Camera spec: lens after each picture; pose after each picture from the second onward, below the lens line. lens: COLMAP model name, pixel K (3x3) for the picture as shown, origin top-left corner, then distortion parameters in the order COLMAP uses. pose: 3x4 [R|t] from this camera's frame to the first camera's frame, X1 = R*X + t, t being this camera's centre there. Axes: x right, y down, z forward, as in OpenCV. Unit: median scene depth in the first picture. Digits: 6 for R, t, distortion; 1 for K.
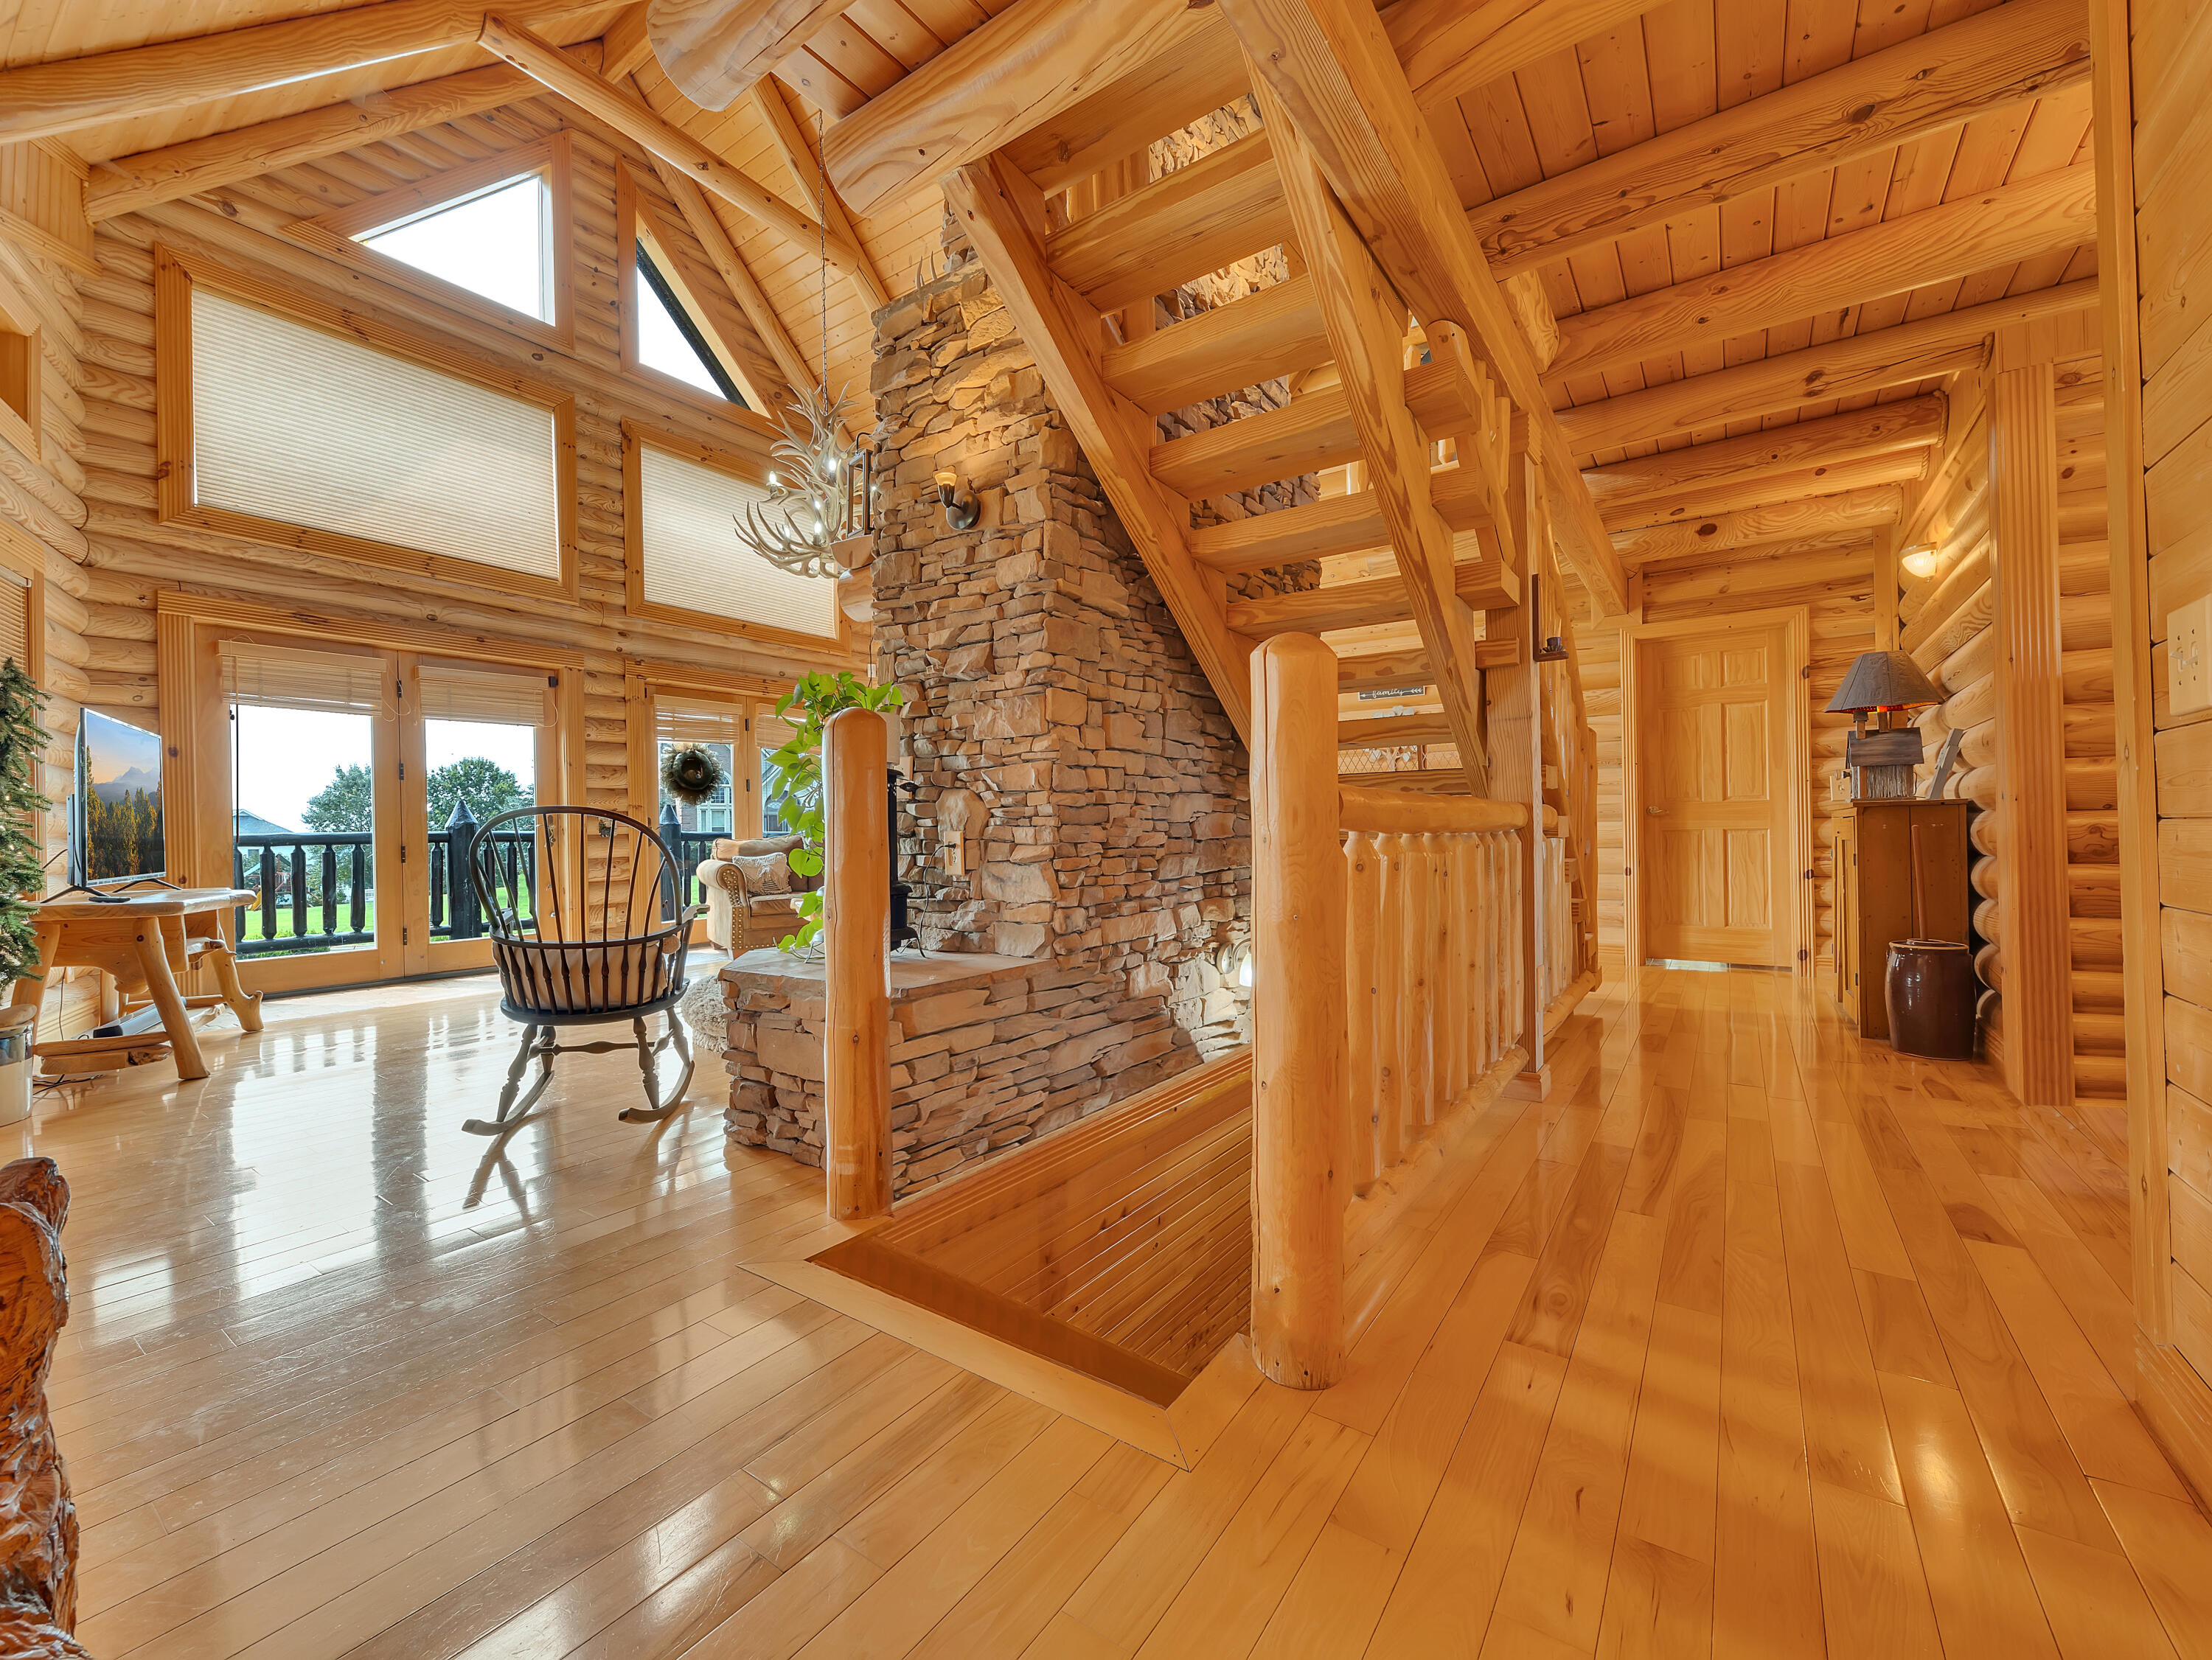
lens RADIAL K [[897.3, 0, 1106.0], [0, 897.3, 830.0], [0, 0, 1]] dist [0.007990, -0.000001]
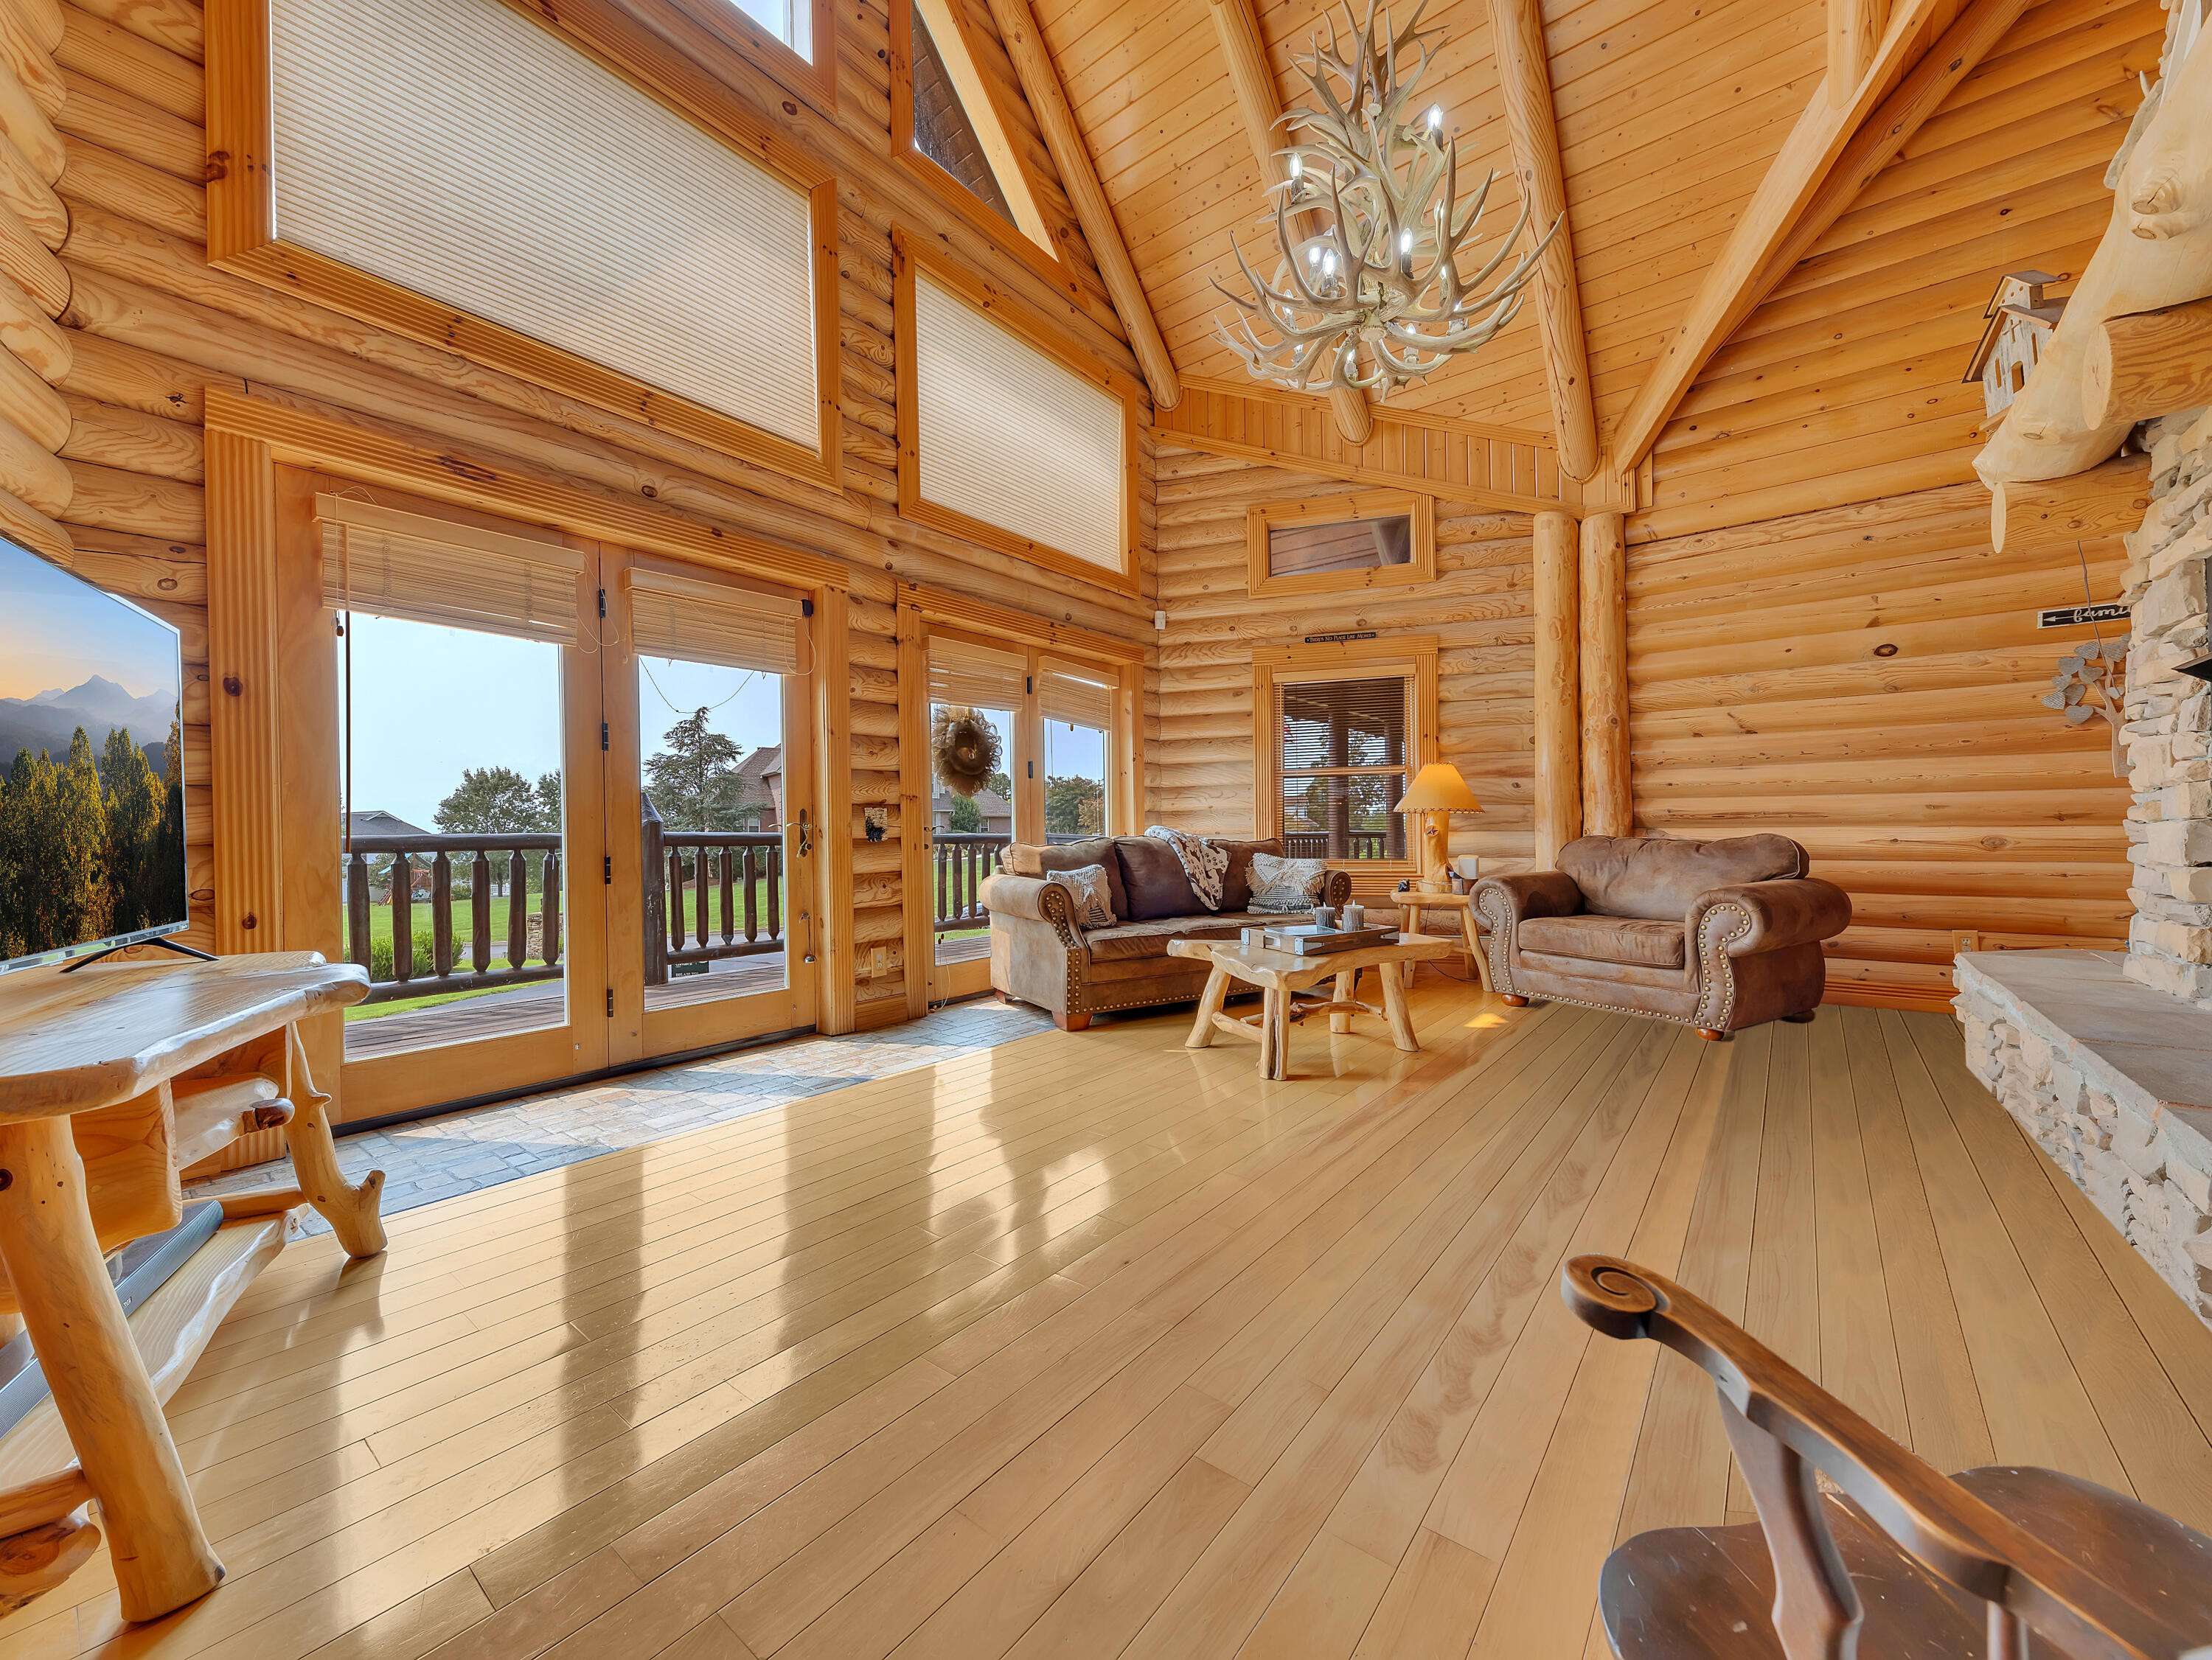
lens RADIAL K [[850.5, 0, 1106.0], [0, 850.5, 830.0], [0, 0, 1]] dist [0.008502, -0.000319]
pose [[0.998182, 0.000424, -0.060265, -0.358461], [-0.000467, 1.000000, -0.000704, -0.000619], [0.060265, 0.000731, 0.998182, 0.388854]]
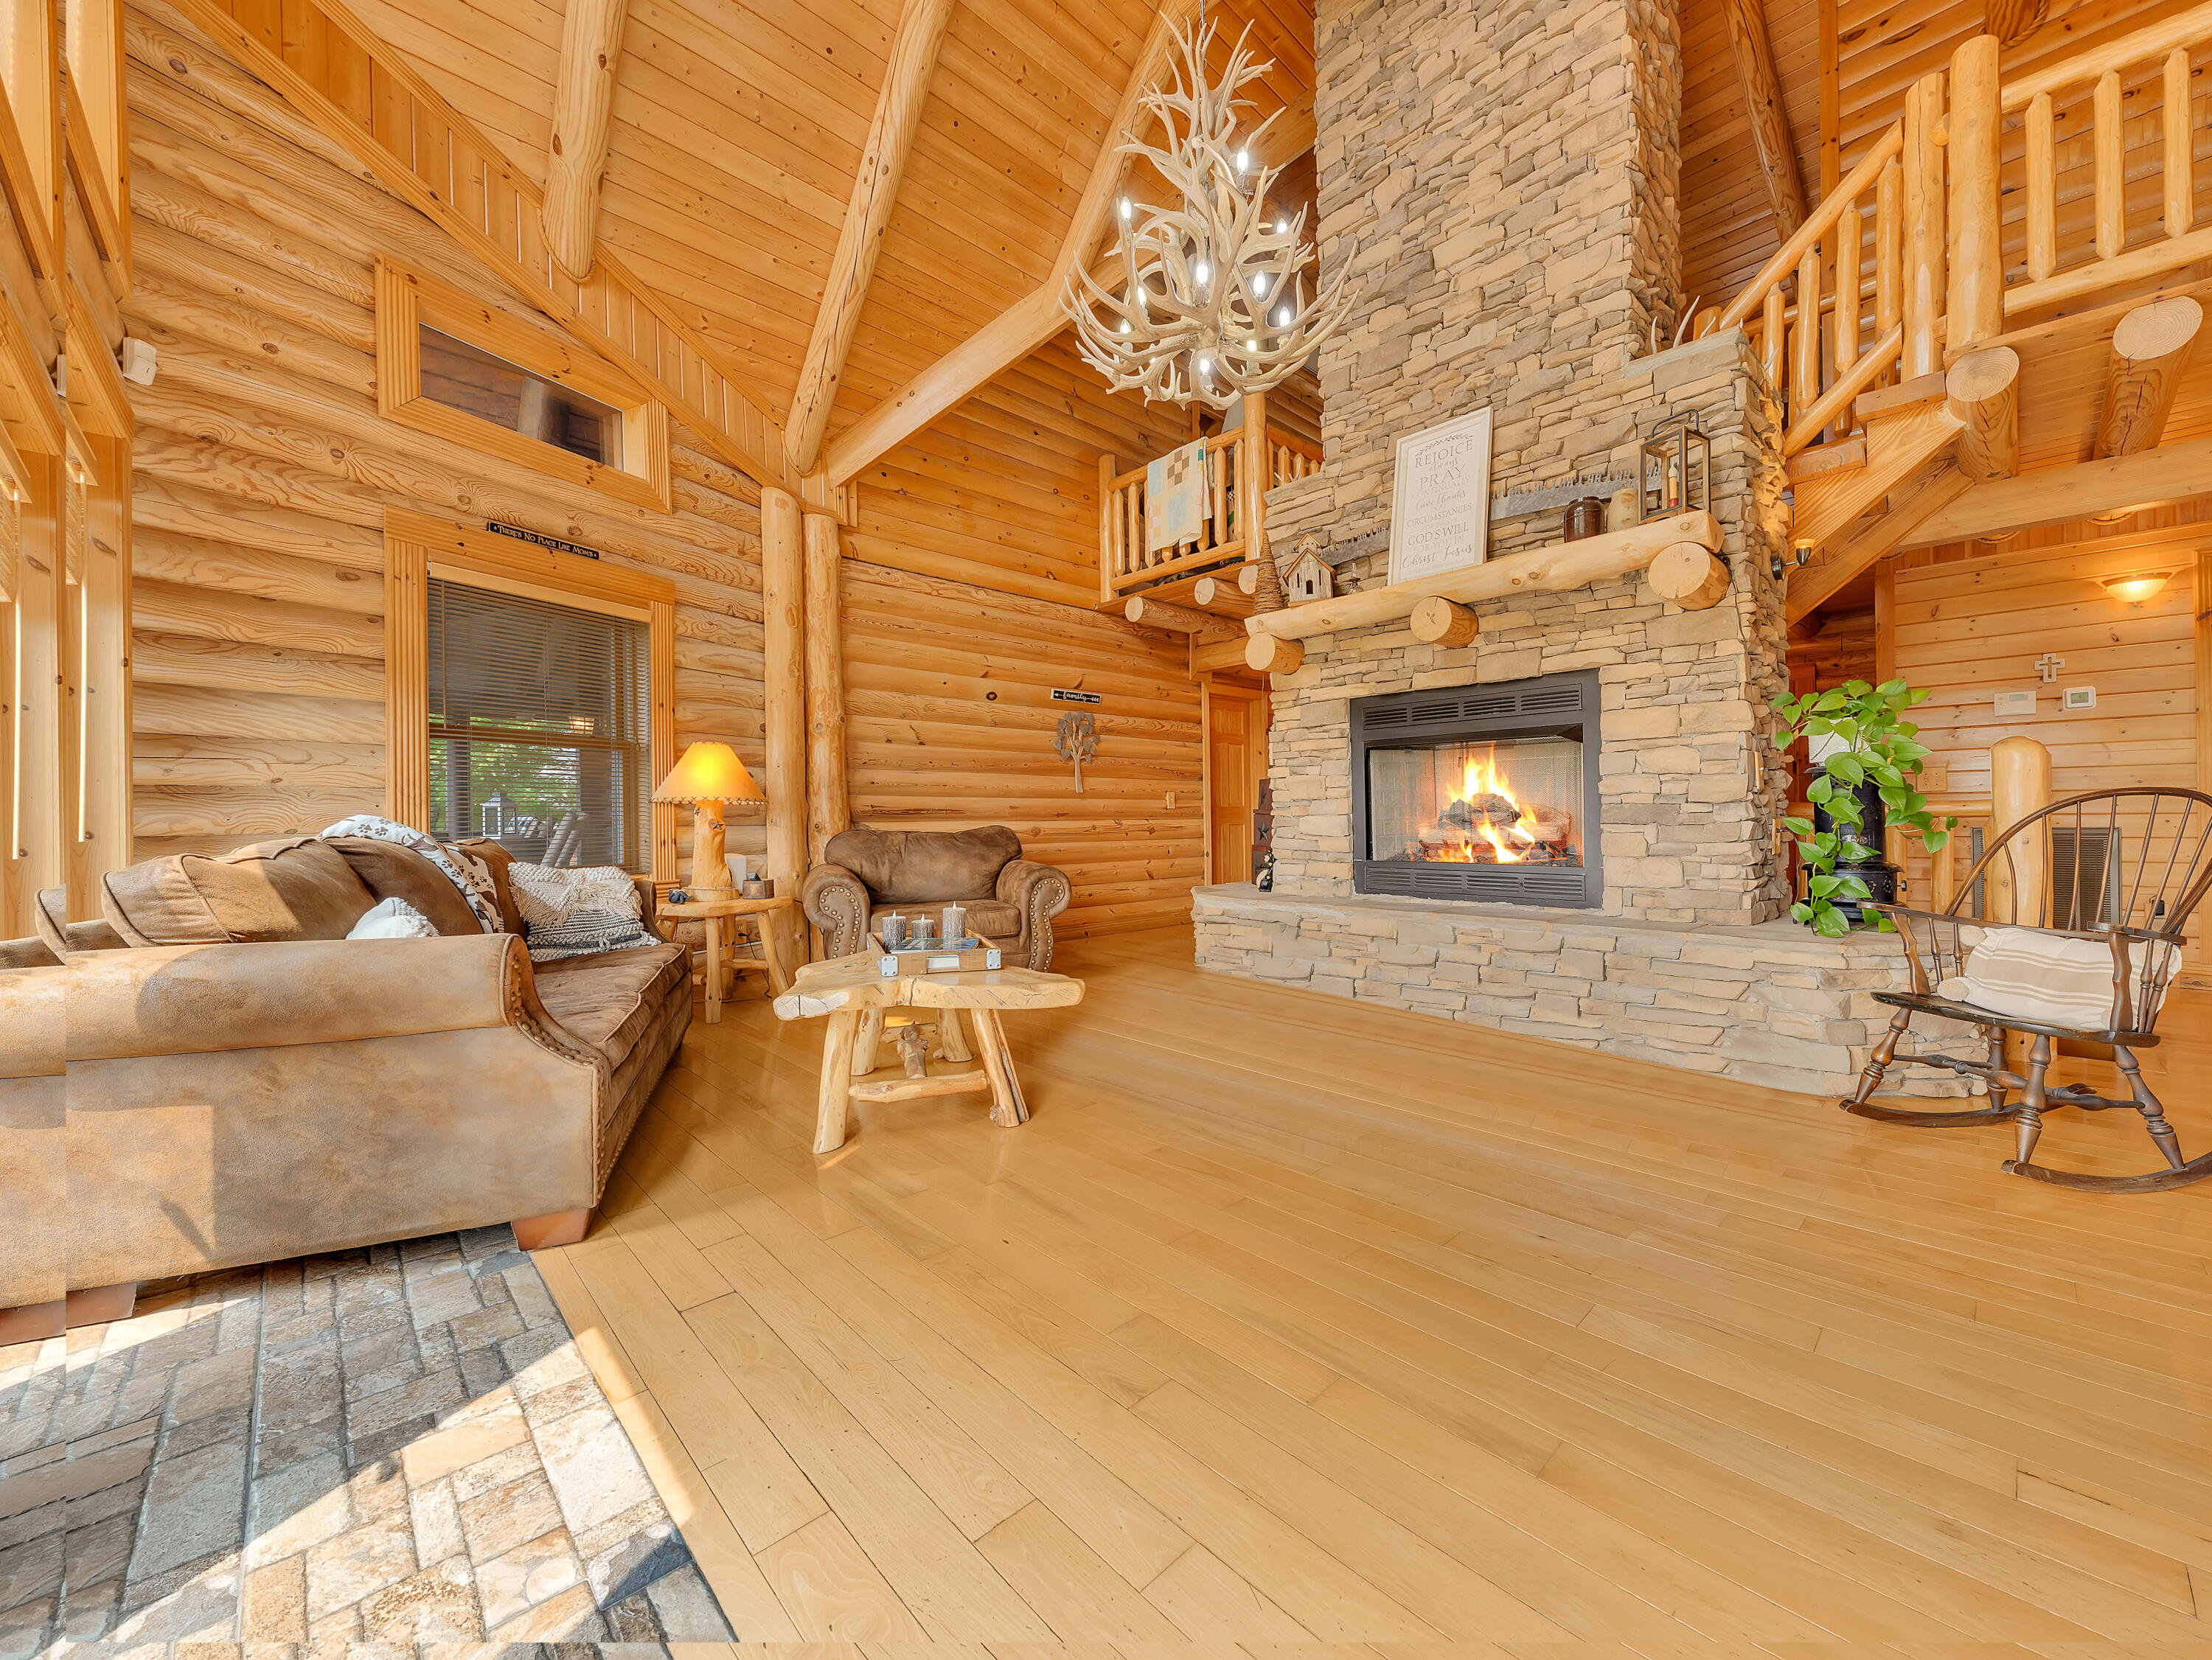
lens RADIAL K [[880.7, 0, 1107.1], [0, 880.7, 820.7], [0, 0, 1]] dist [0.000144, -0.000206]
pose [[0.172947, 0.004525, 0.984921, -0.717157], [0.006102, 0.999965, -0.005666, 0.001799], [-0.984912, 0.006990, 0.172914, 0.793989]]
